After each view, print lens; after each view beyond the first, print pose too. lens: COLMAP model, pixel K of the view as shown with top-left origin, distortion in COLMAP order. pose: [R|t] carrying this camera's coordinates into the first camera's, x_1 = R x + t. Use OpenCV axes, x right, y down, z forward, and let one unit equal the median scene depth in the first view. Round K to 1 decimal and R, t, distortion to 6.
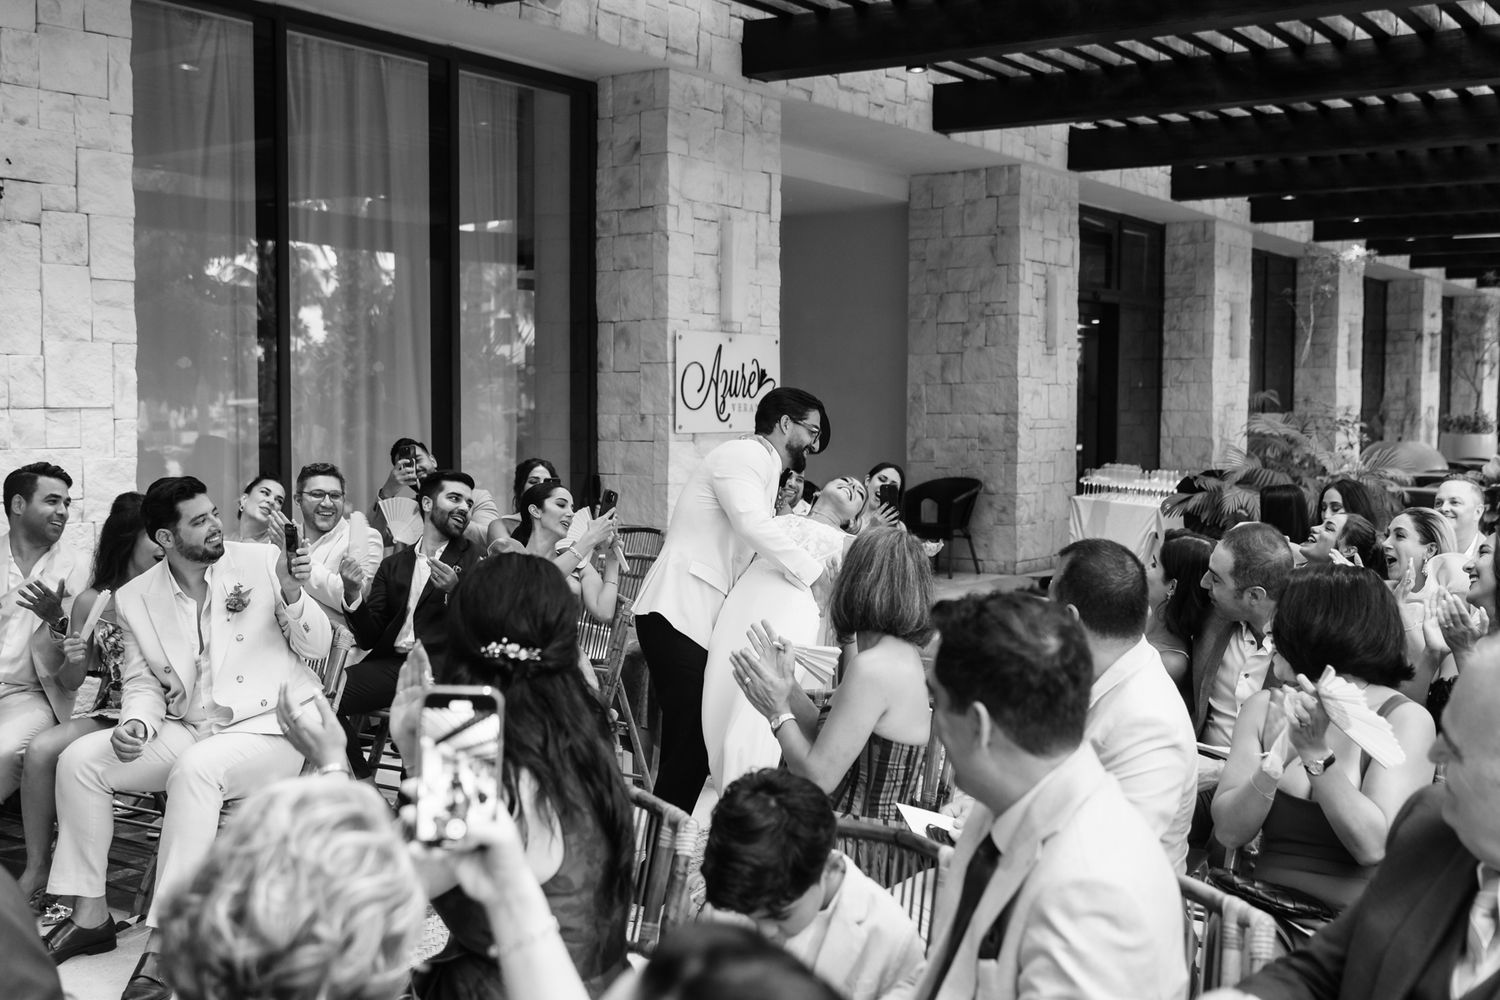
lens RADIAL K [[1739.8, 0, 791.6], [0, 1739.8, 533.4], [0, 0, 1]] dist [-0.029159, 0.050458]
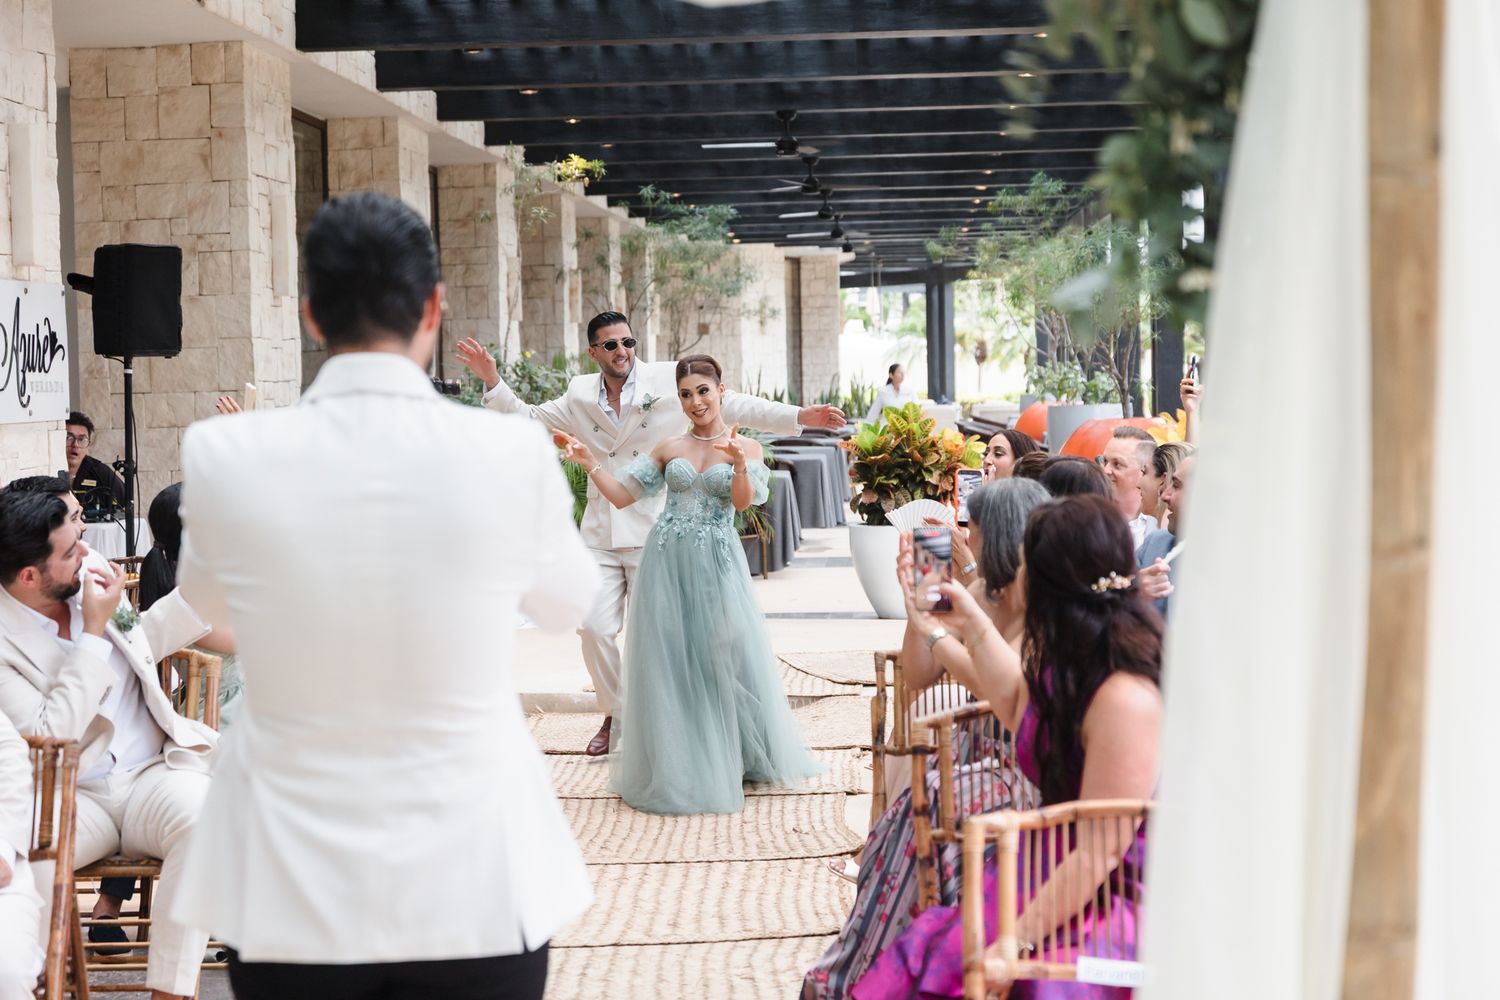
lens RADIAL K [[2764.8, 0, 750.0], [0, 2764.8, 500.0], [0, 0, 1]] dist [0.014545, -0.101254]
pose [[0.873148, -0.044684, 0.485403, -0.286137], [0.059575, 0.998107, -0.015283, 0.006390], [-0.483801, 0.042262, 0.874157, -0.099338]]
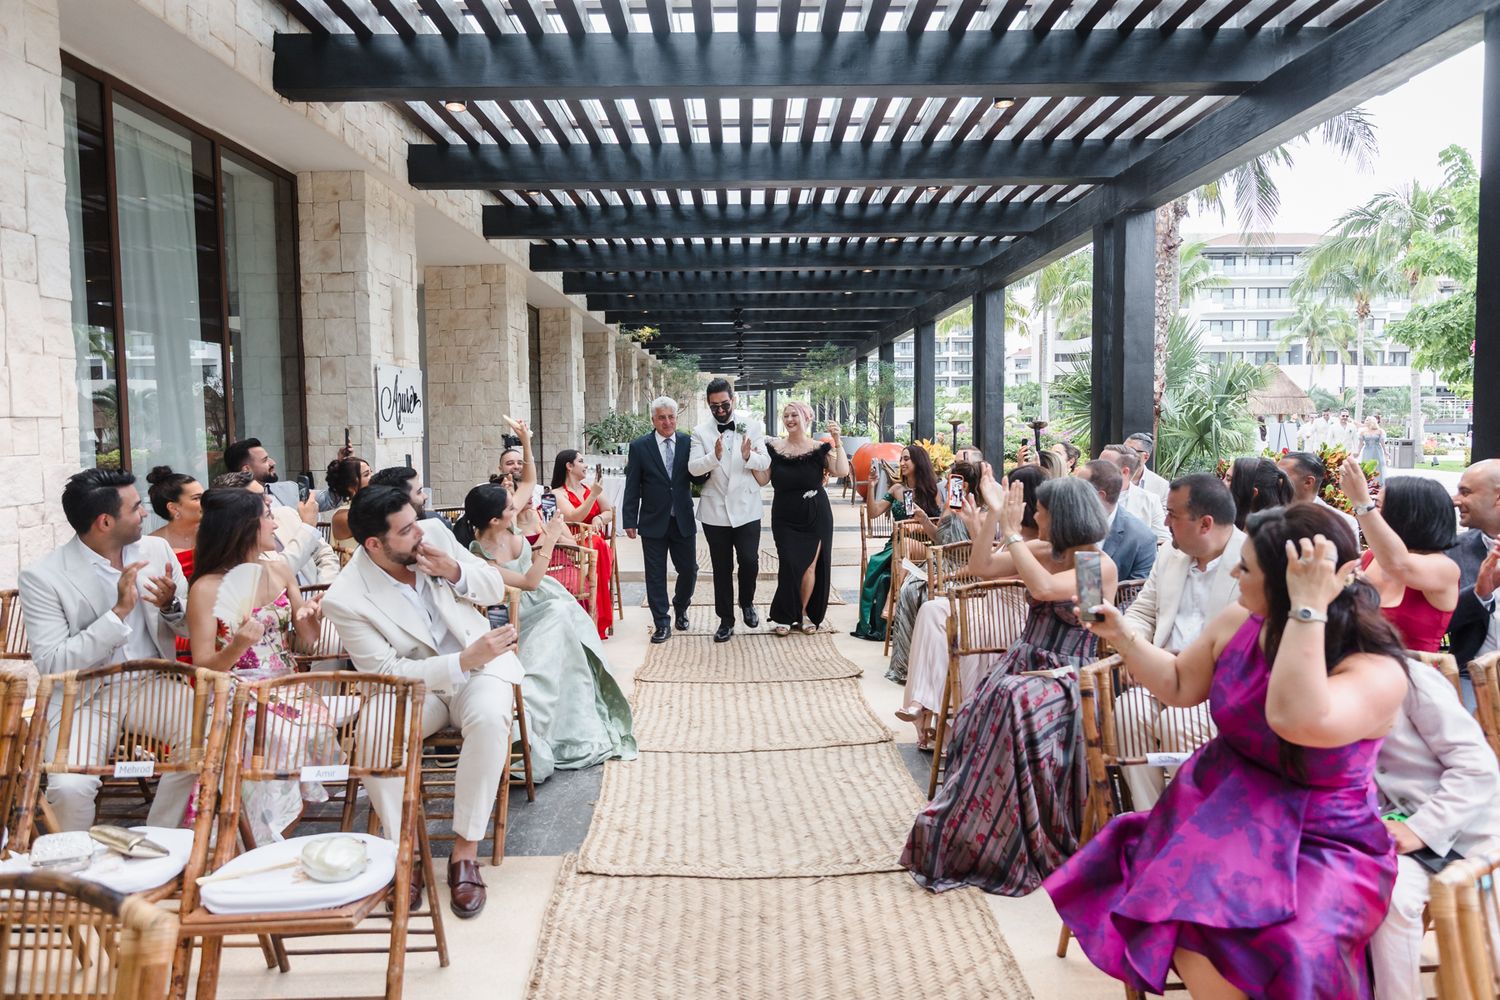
lens RADIAL K [[1021.4, 0, 751.3], [0, 1021.4, 501.4], [0, 0, 1]] dist [-0.001394, -0.005119]
pose [[0.838887, -0.051003, 0.541911, -0.219531], [0.049958, 0.998613, 0.016652, -0.005778], [-0.542008, 0.013104, 0.840271, 0.137503]]
